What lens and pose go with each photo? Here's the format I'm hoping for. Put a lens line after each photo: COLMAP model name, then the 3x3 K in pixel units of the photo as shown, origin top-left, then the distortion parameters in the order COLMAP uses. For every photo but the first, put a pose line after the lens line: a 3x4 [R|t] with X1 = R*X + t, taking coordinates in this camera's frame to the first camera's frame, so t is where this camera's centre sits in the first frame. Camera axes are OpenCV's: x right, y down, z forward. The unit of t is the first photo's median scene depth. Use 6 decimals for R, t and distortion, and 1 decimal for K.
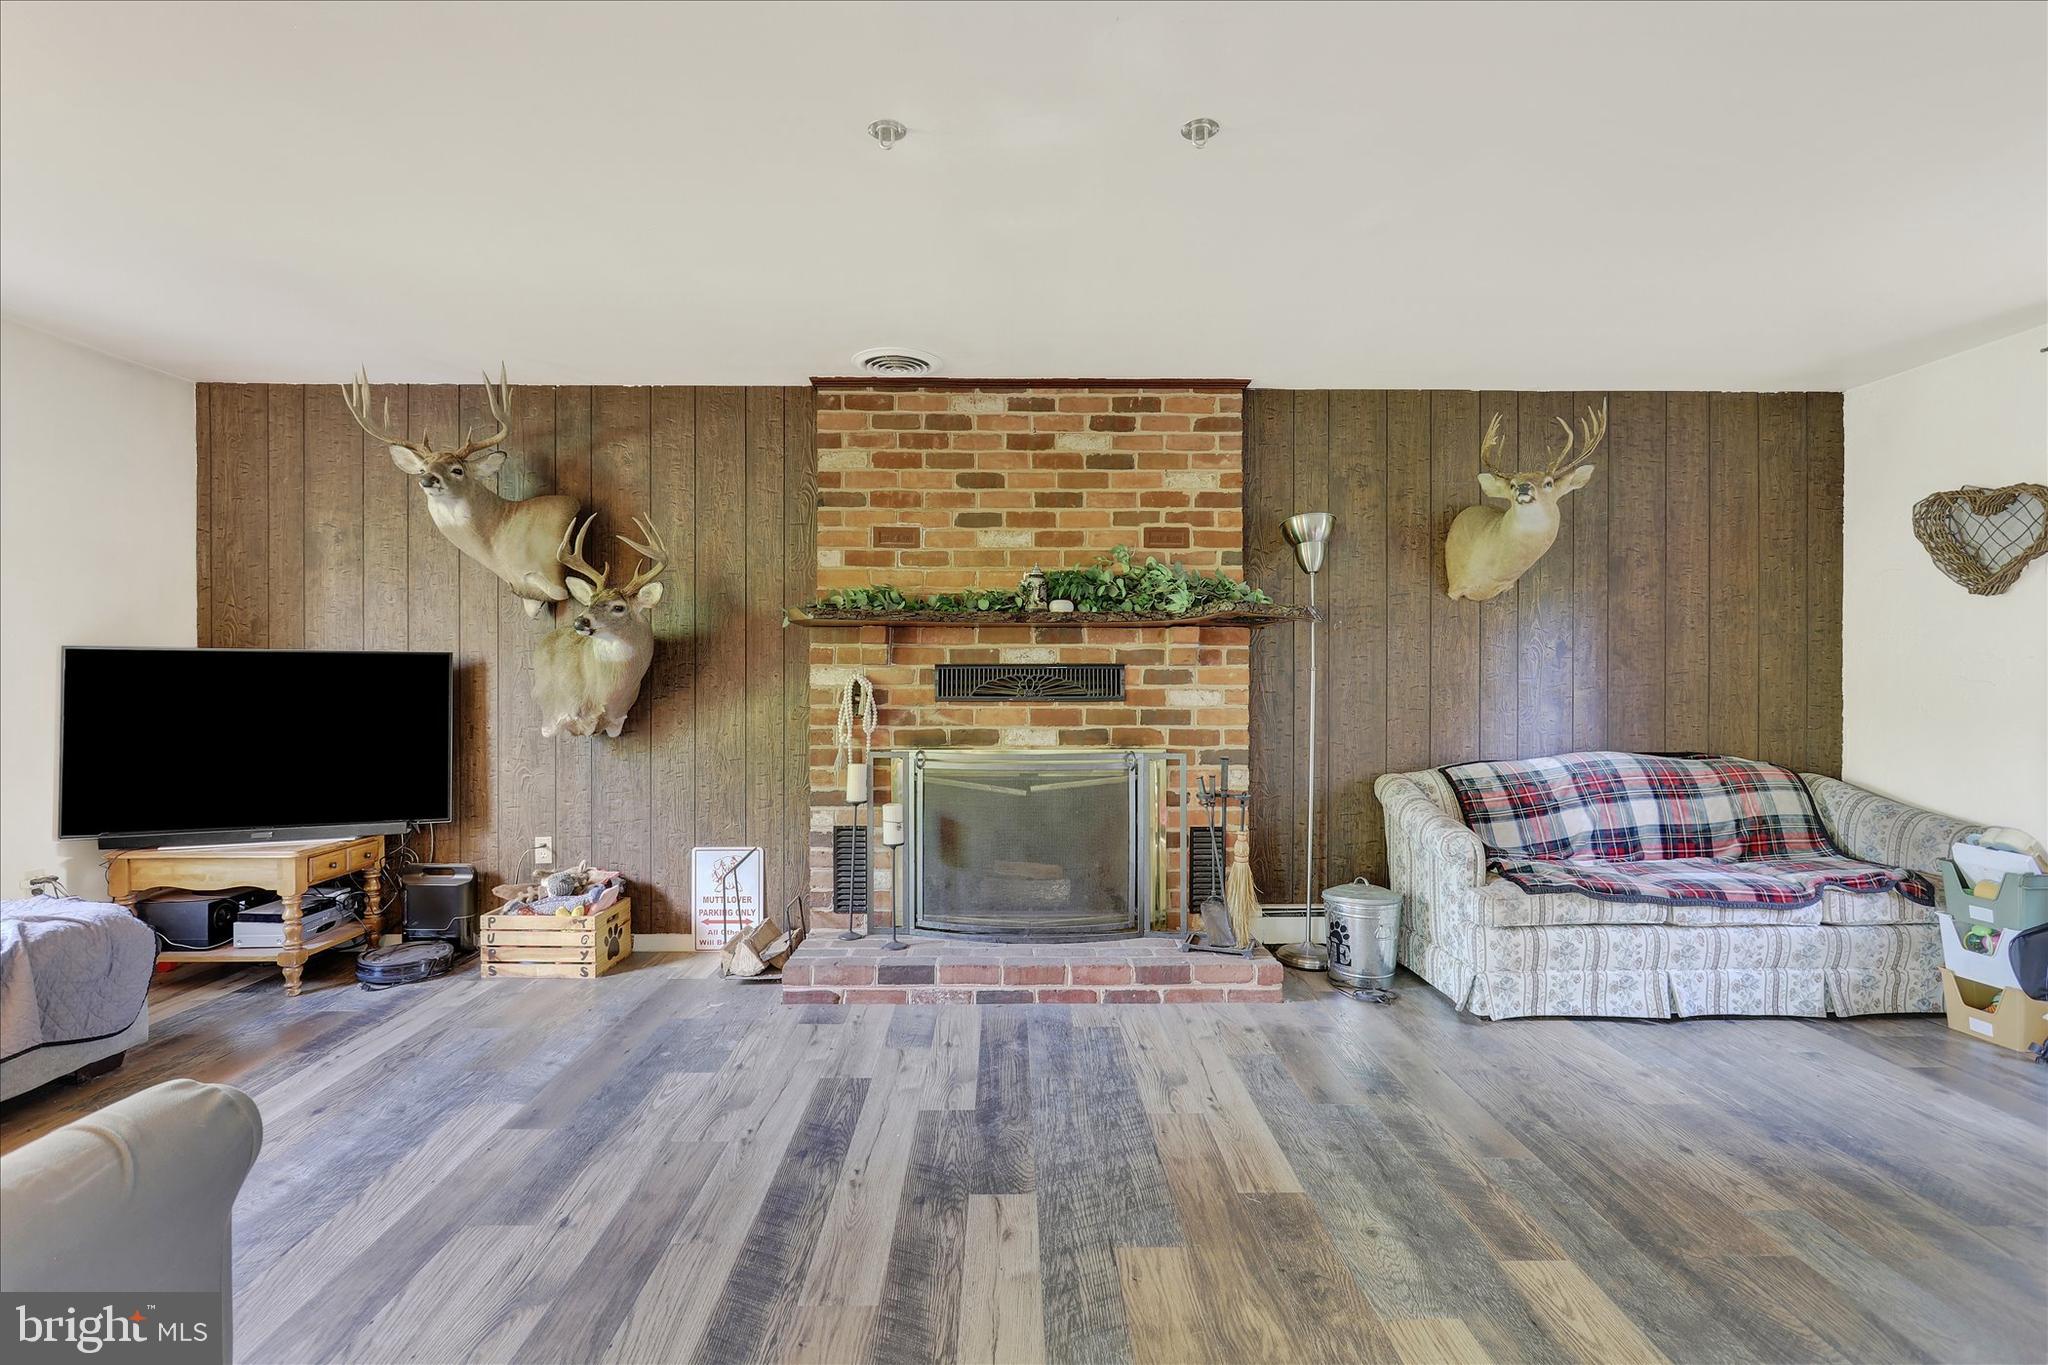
lens RADIAL K [[938.2, 0, 1021.0], [0, 938.2, 674.5], [0, 0, 1]] dist [-0.001843, 0.000523]
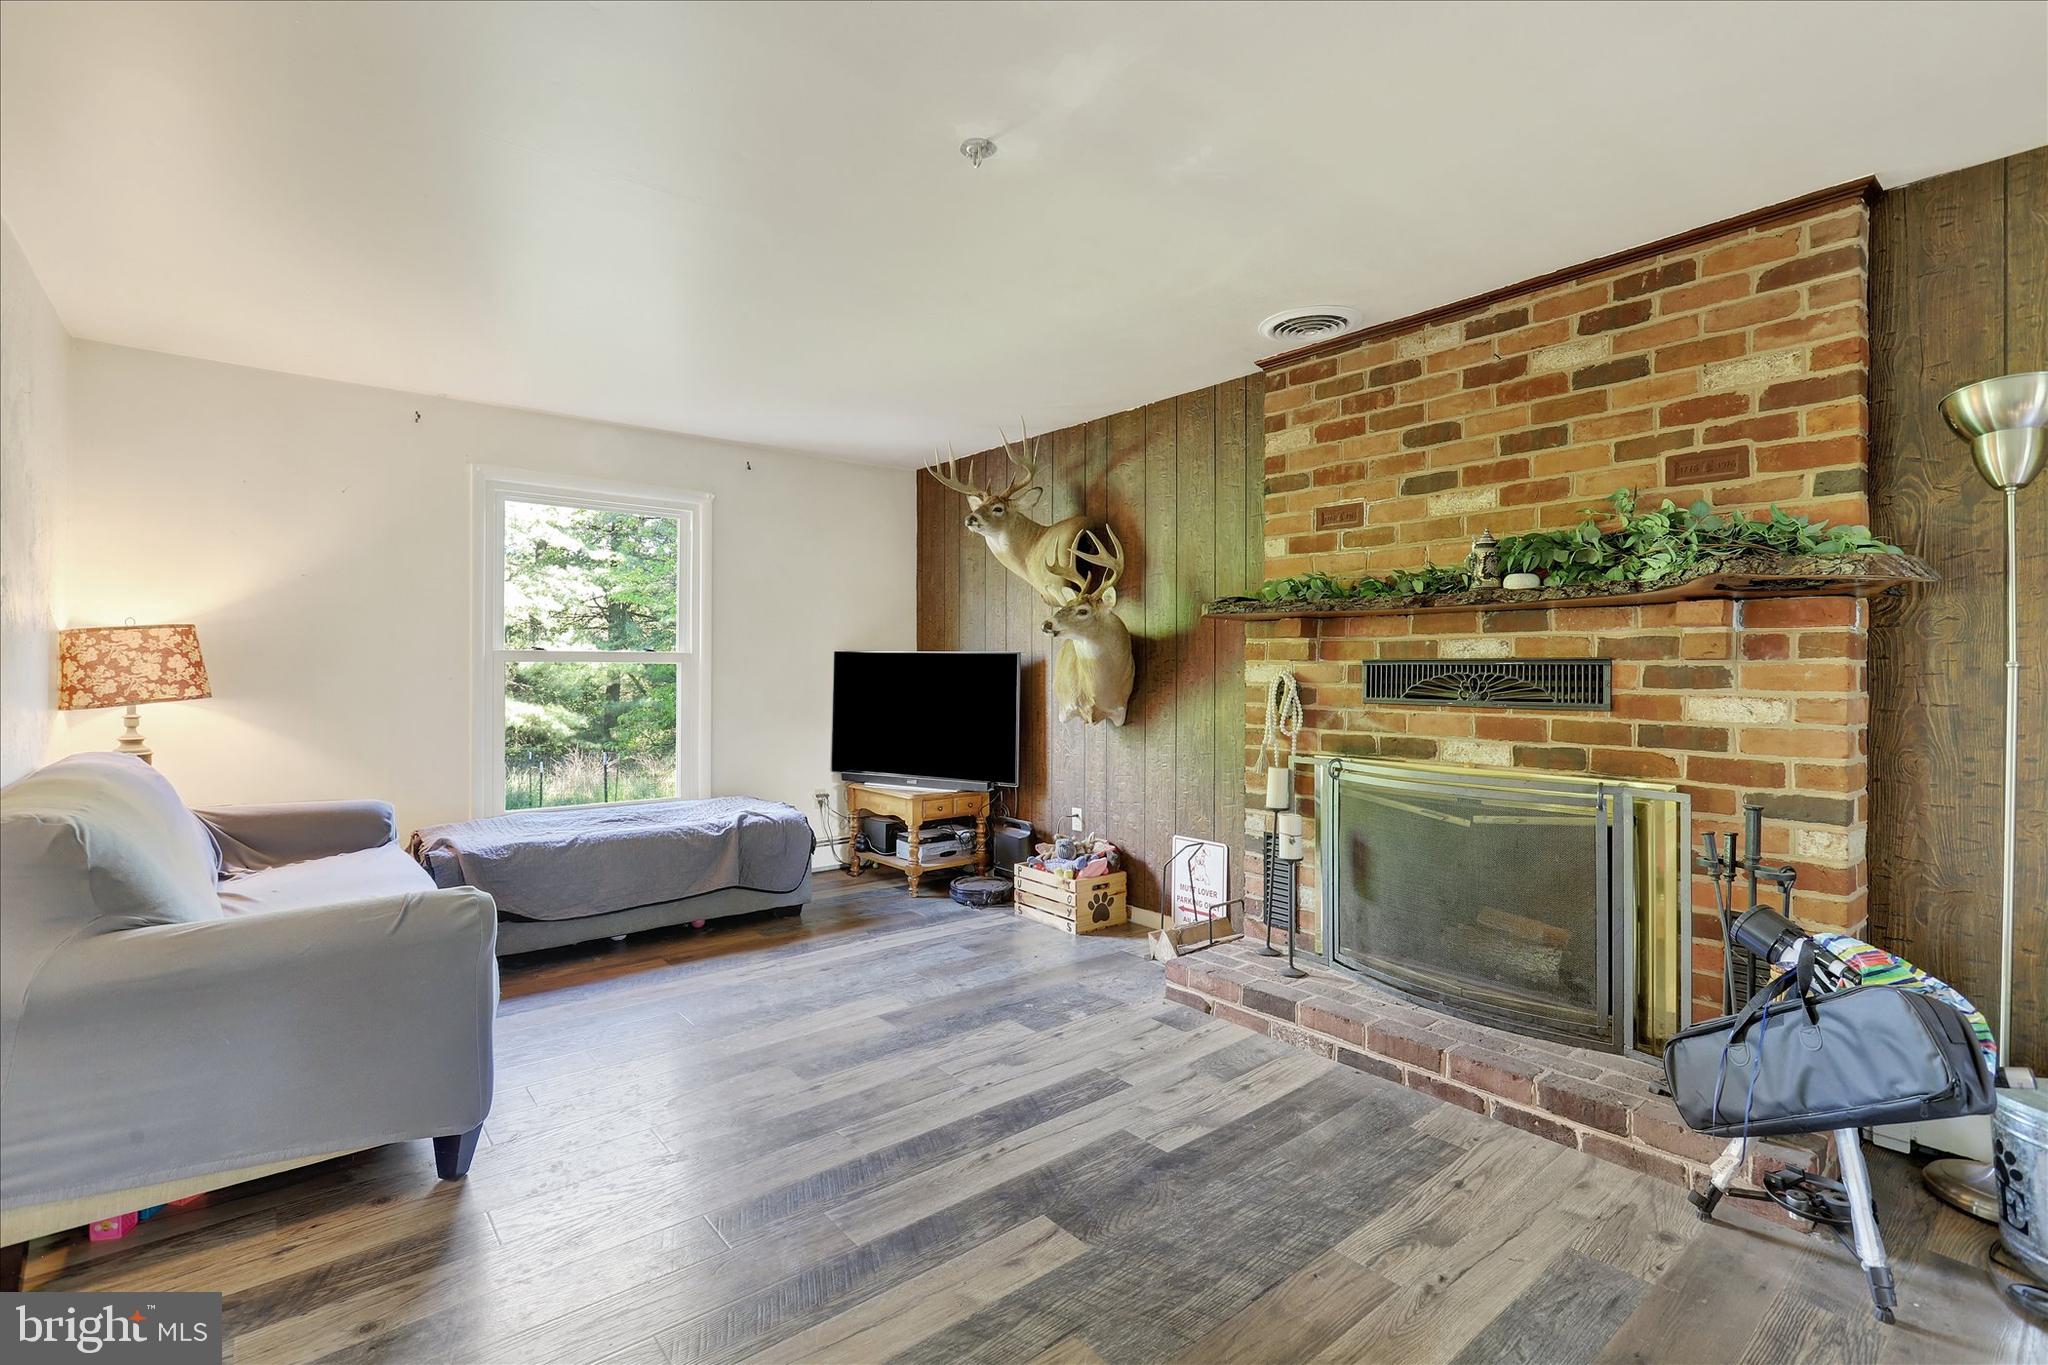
lens RADIAL K [[946.4, 0, 1022.8], [0, 946.4, 662.2], [0, 0, 1]] dist [0.003700, 0.000820]
pose [[0.619647, -0.002581, -0.784876, 0.393037], [-0.003552, 0.999975, -0.006093, -0.002279], [0.784873, 0.006564, 0.619622, 0.215463]]
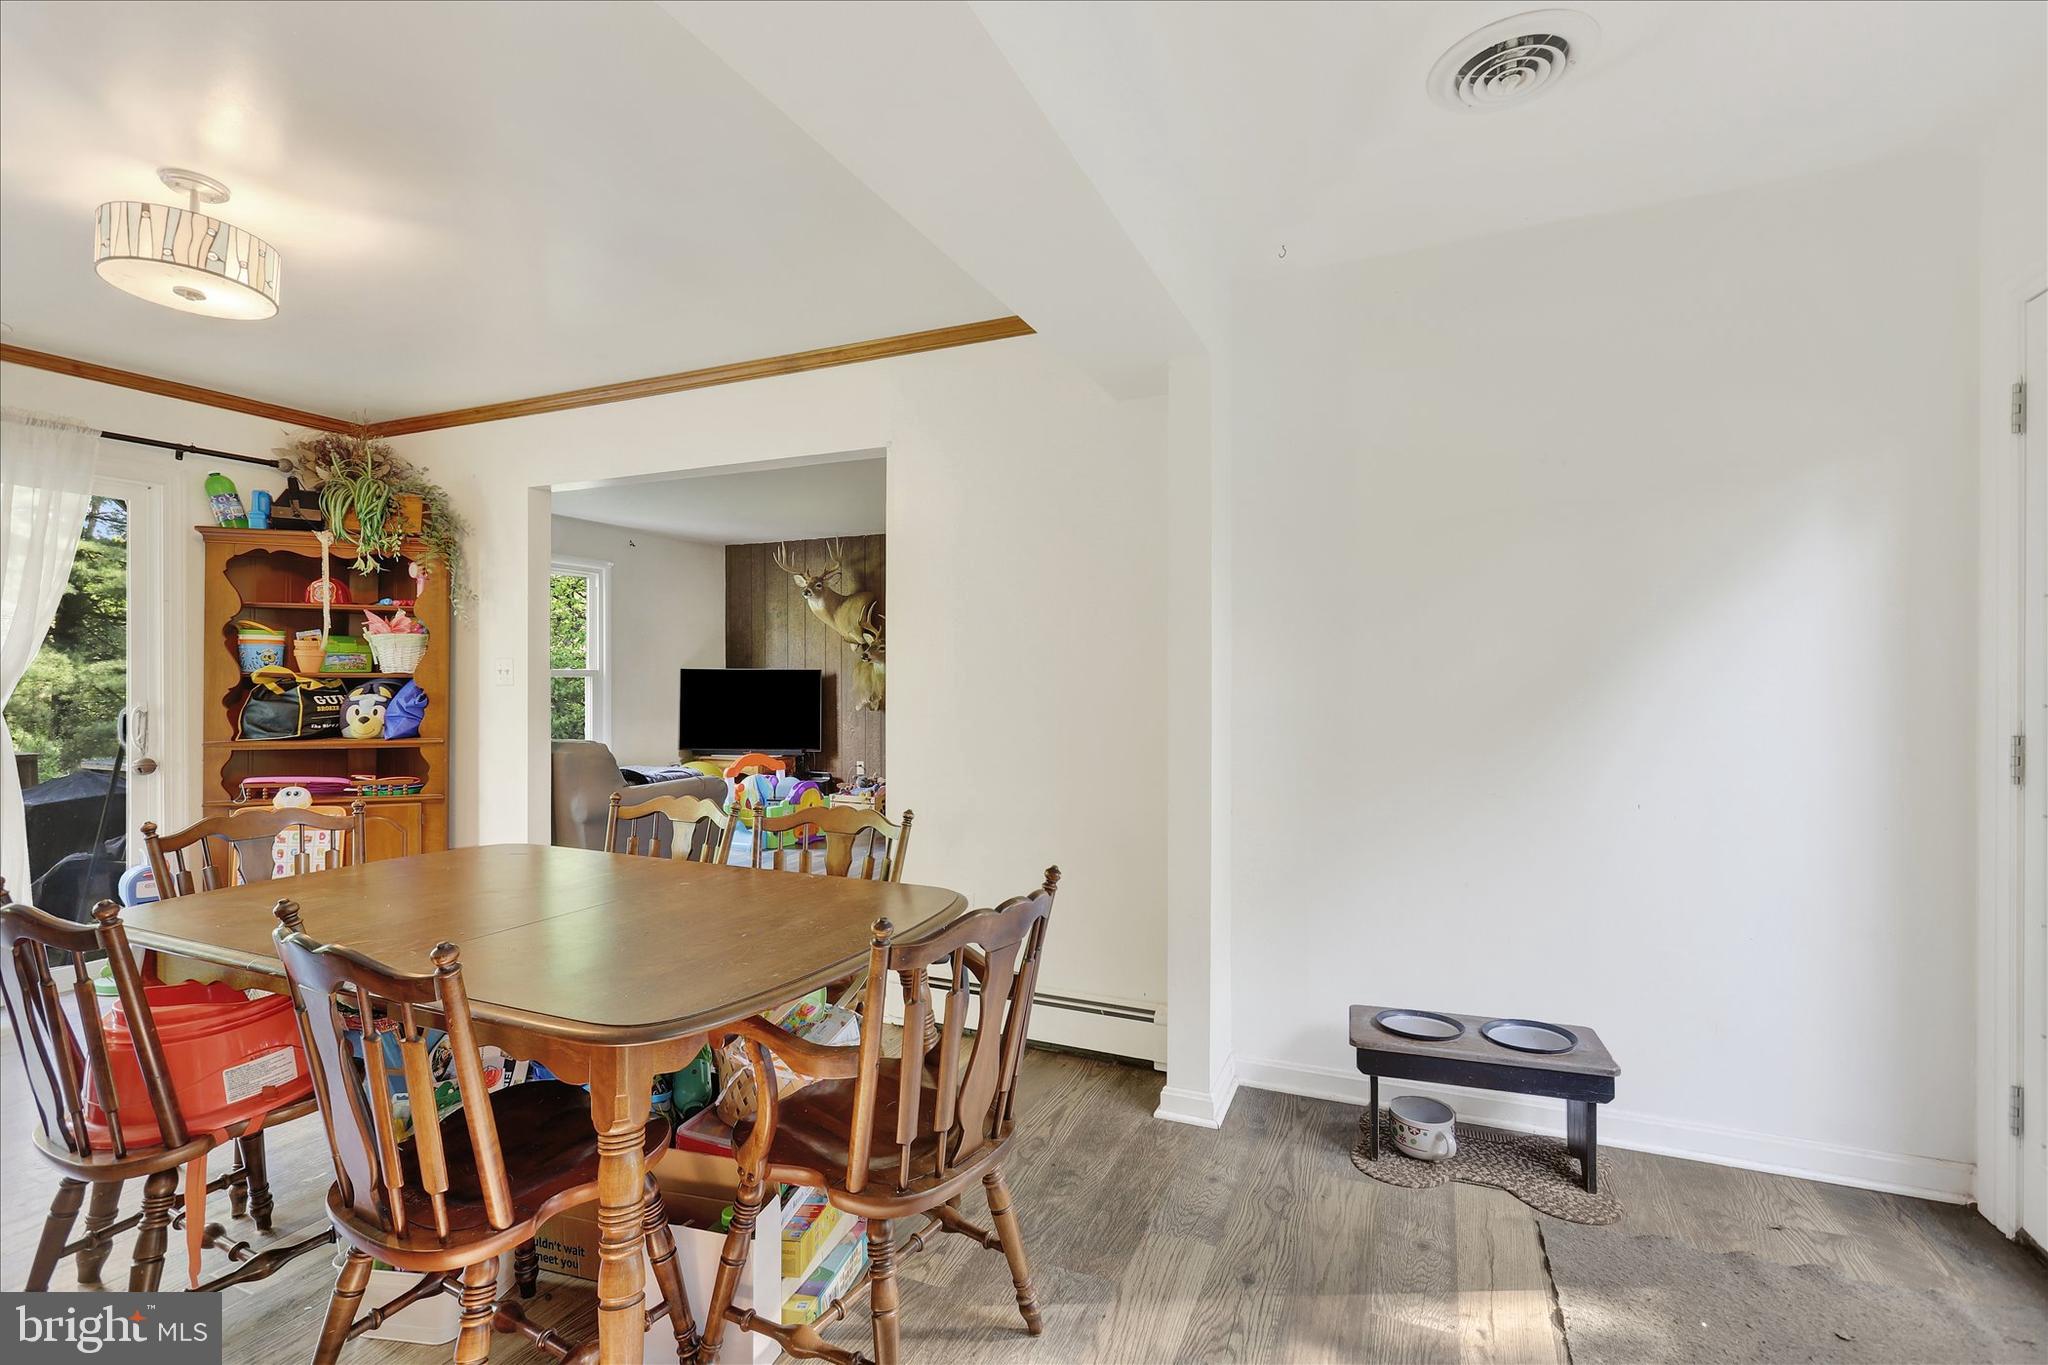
lens RADIAL K [[938.2, 0, 1021.0], [0, 938.2, 674.5], [0, 0, 1]] dist [-0.001843, 0.000523]
pose [[0.908274, -0.005678, -0.418337, 0.662089], [0.002920, 0.999970, -0.007234, 0.003595], [0.418365, 0.005349, 0.908263, -0.698589]]
